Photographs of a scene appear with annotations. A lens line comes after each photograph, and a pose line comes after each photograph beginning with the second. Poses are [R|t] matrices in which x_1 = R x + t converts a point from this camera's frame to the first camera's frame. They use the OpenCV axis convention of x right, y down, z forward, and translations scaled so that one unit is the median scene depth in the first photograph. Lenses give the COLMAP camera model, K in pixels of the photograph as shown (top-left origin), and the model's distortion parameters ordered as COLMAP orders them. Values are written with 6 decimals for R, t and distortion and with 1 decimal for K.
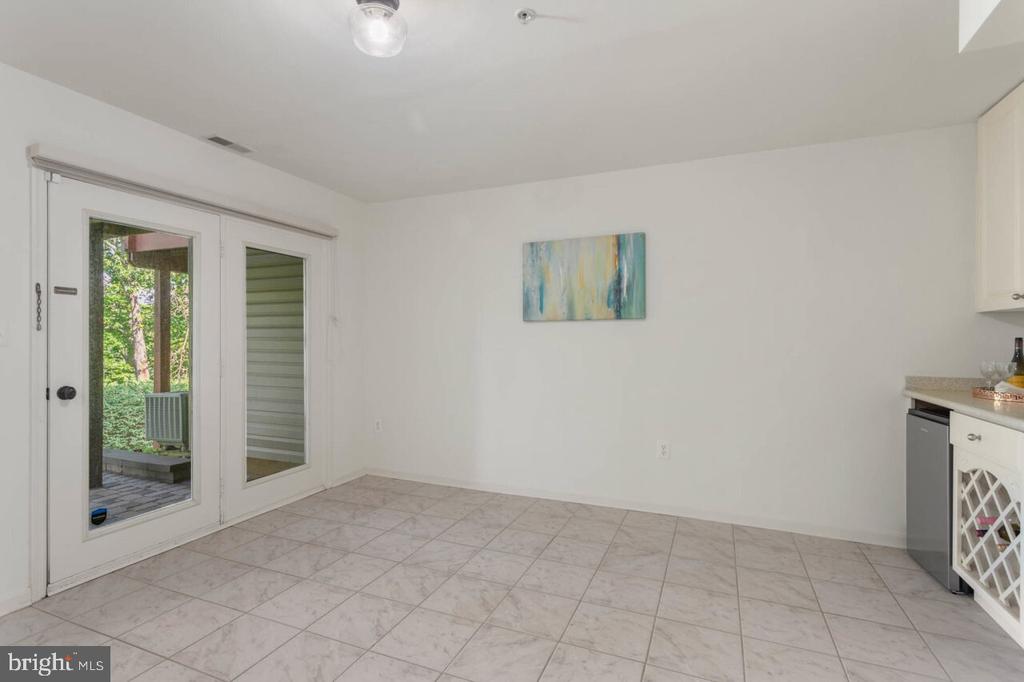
lens RADIAL K [[488.9, 0, 512.0], [0, 488.9, 341.0], [0, 0, 1]] dist [0.001819, 0.000706]
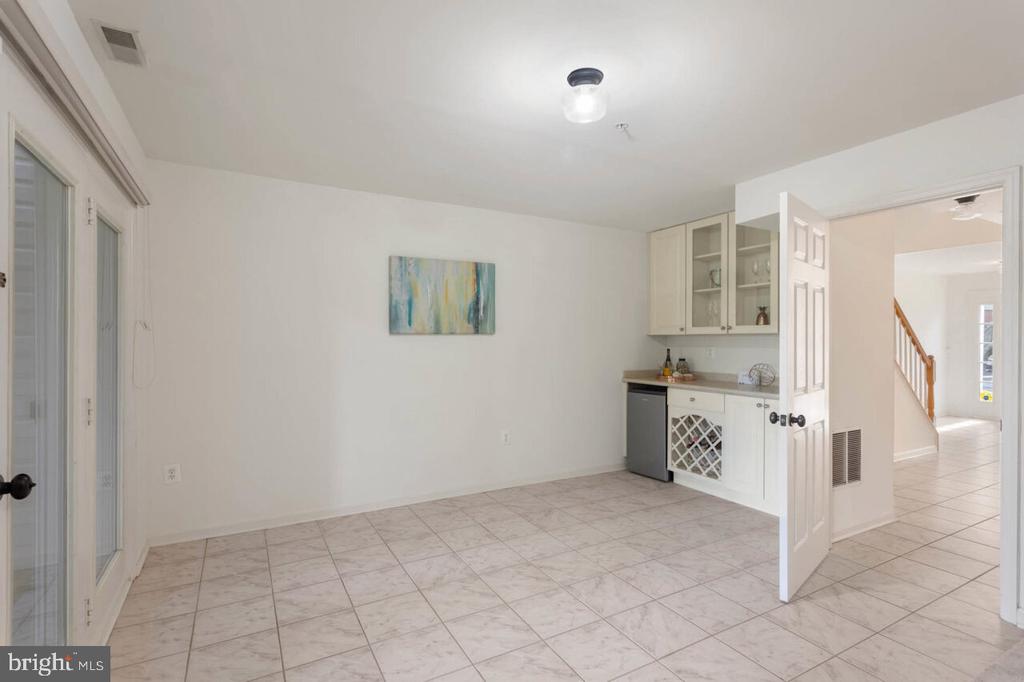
lens RADIAL K [[488.9, 0, 512.0], [0, 488.9, 341.0], [0, 0, 1]] dist [0.001819, 0.000706]
pose [[0.614857, -0.001119, 0.788638, -0.672006], [0.000510, 0.999999, 0.001021, -0.028605], [-0.788638, -0.000226, 0.614858, 0.204782]]
